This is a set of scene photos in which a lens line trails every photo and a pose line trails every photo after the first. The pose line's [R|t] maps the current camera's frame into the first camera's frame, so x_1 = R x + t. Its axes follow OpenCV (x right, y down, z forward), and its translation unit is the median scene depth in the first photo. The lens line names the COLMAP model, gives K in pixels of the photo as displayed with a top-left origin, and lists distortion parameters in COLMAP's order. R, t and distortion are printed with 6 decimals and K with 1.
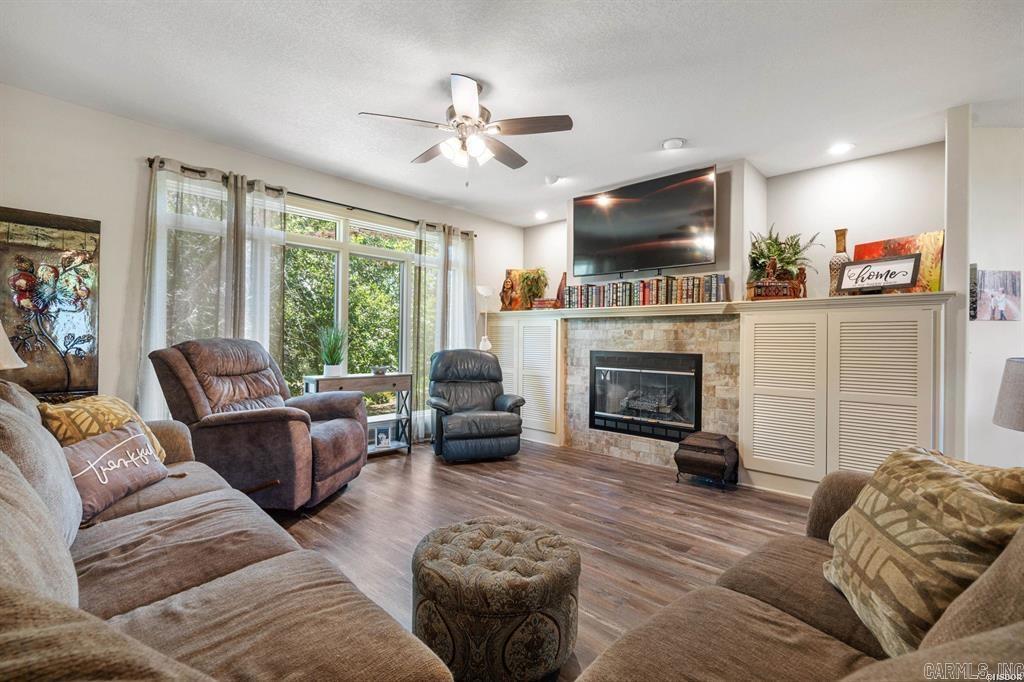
lens RADIAL K [[464.8, 0, 512.2], [0, 464.8, 336.7], [0, 0, 1]] dist [-0.000406, 0.000186]
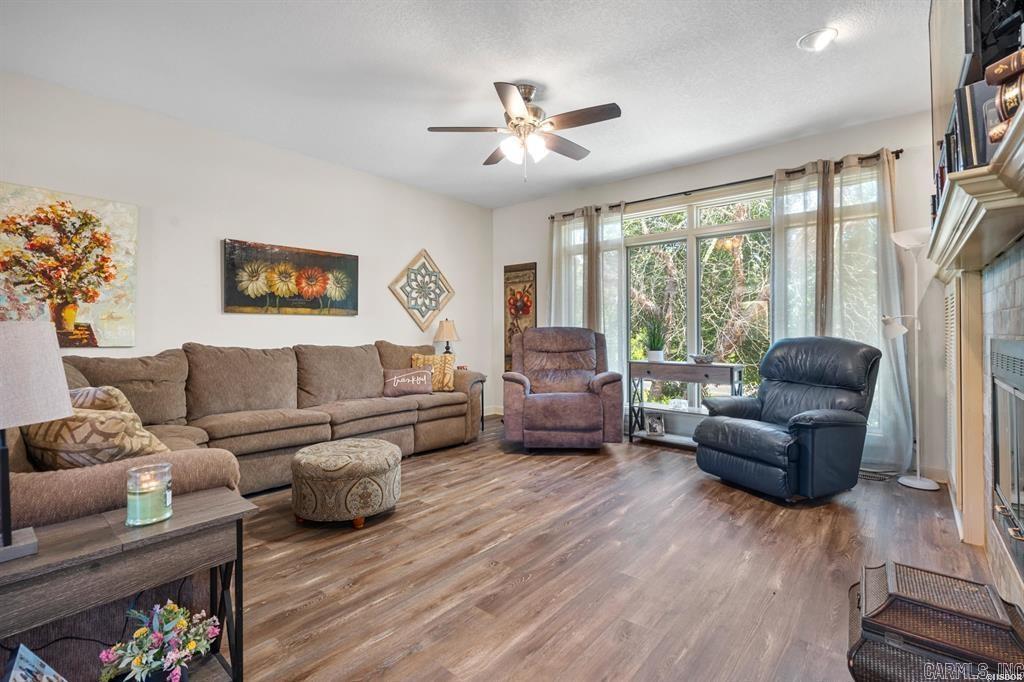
lens RADIAL K [[470.3, 0, 512.9], [0, 470.3, 331.9], [0, 0, 1]] dist [-0.000866, 0.000083]
pose [[0.049552, -0.013296, -0.998683, 0.683877], [0.006773, 0.999893, -0.012976, 0.029880], [0.998749, -0.006121, 0.049636, 0.631053]]
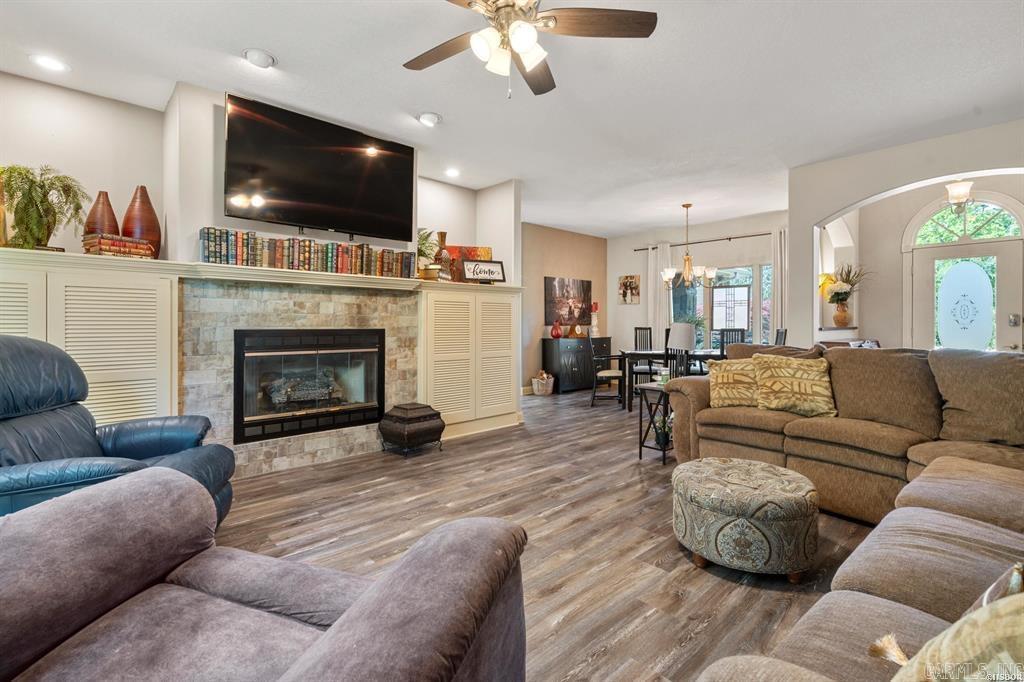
lens RADIAL K [[466.5, 0, 512.0], [0, 466.5, 325.0], [0, 0, 1]] dist [-0.001928, -0.000032]
pose [[0.072018, -0.014516, 0.997298, -0.562086], [-0.006403, 0.999867, 0.015016, 0.012118], [-0.997383, -0.007468, 0.071916, 0.650350]]
